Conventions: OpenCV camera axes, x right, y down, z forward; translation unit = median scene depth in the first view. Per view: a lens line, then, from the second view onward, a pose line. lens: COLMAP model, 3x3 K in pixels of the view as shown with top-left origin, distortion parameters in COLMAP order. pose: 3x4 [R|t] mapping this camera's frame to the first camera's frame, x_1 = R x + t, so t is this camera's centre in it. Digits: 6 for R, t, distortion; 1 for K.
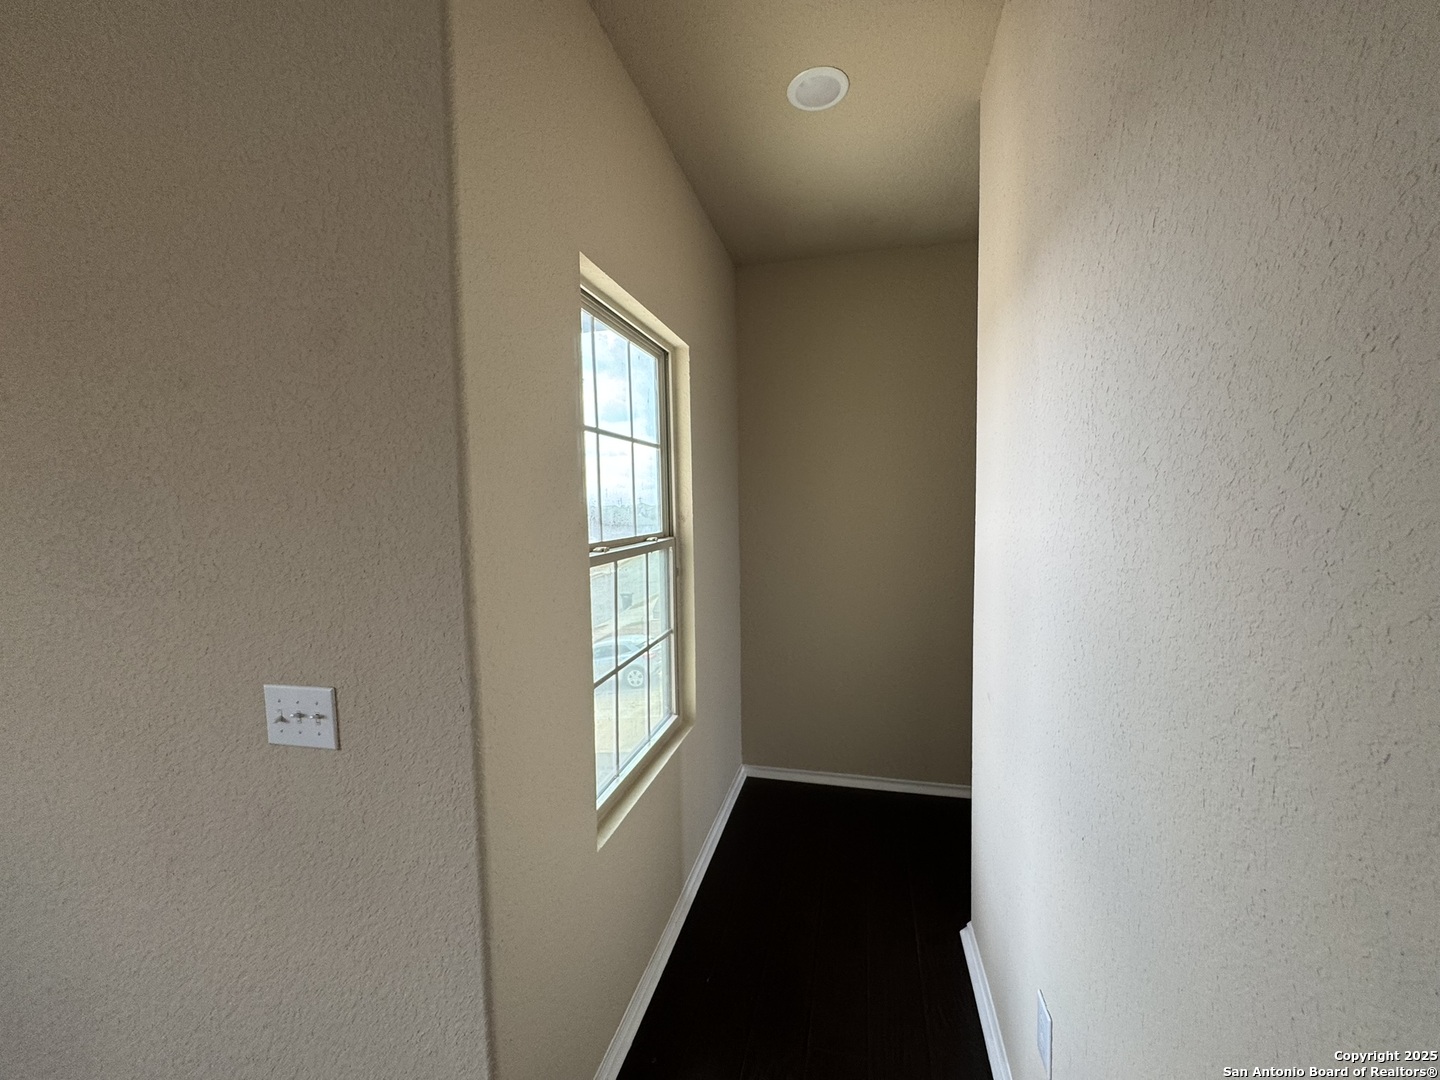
lens RADIAL K [[575.2, 0, 720.4], [0, 575.2, 541.4], [0, 0, 1]] dist [-0.001138, -0.000114]
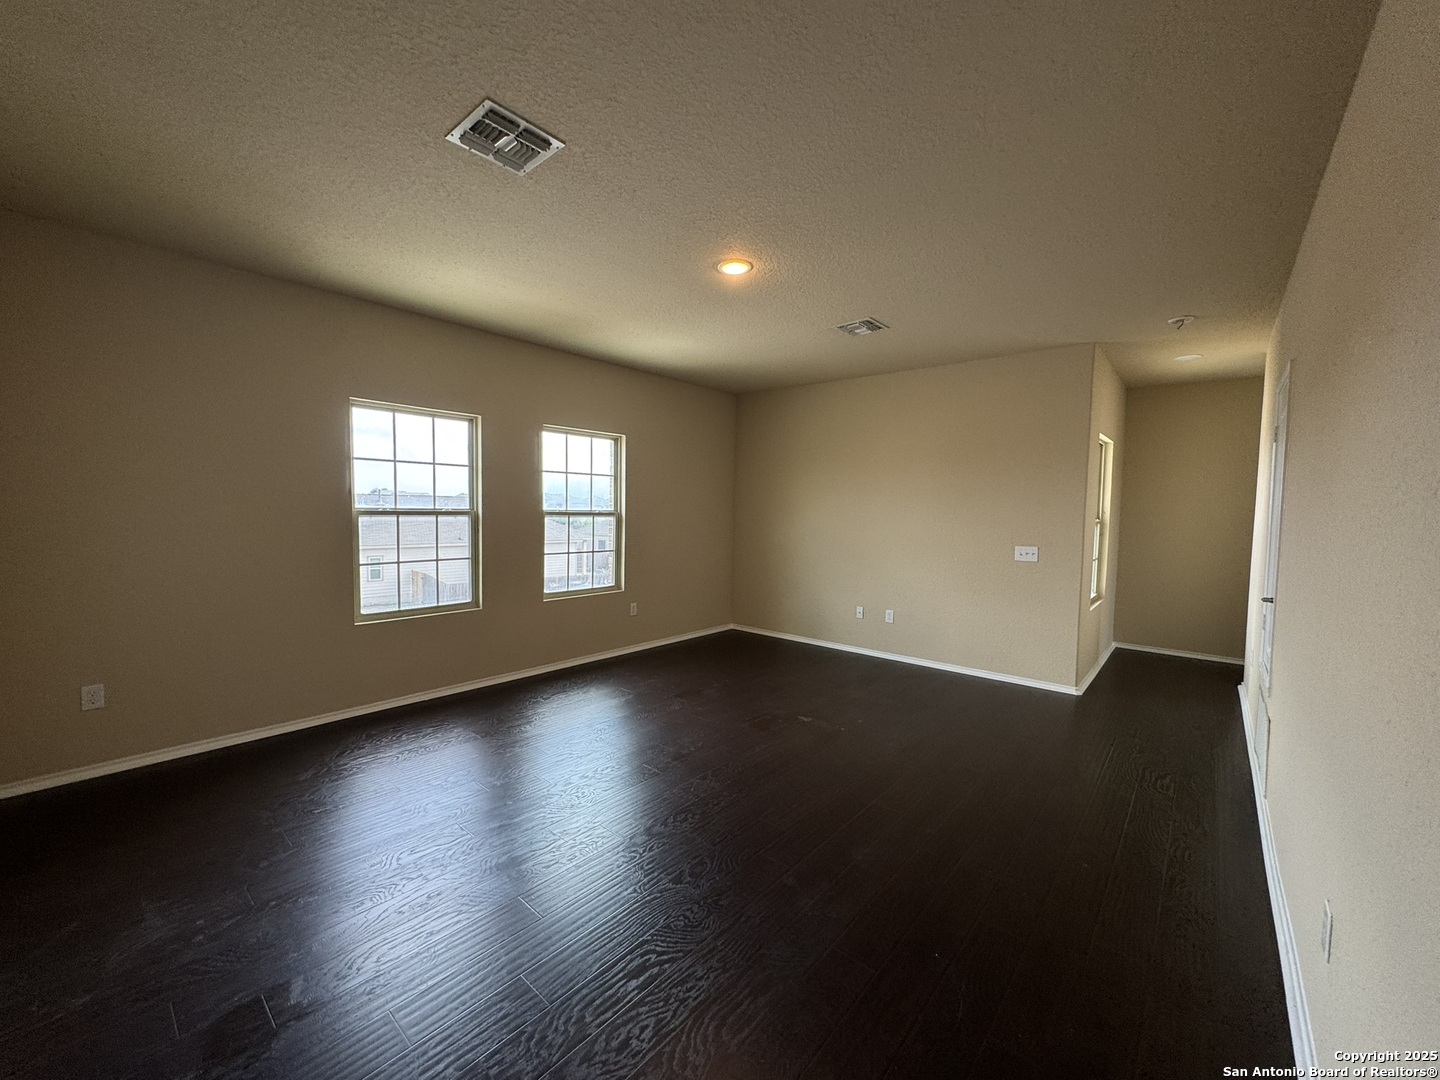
lens RADIAL K [[575.2, 0, 720.4], [0, 575.2, 541.4], [0, 0, 1]] dist [-0.001138, -0.000114]
pose [[0.896868, 0.059233, -0.438313, -0.642431], [-0.060872, 0.998092, 0.010326, 0.217845], [0.438089, 0.017420, 0.898763, -2.684243]]
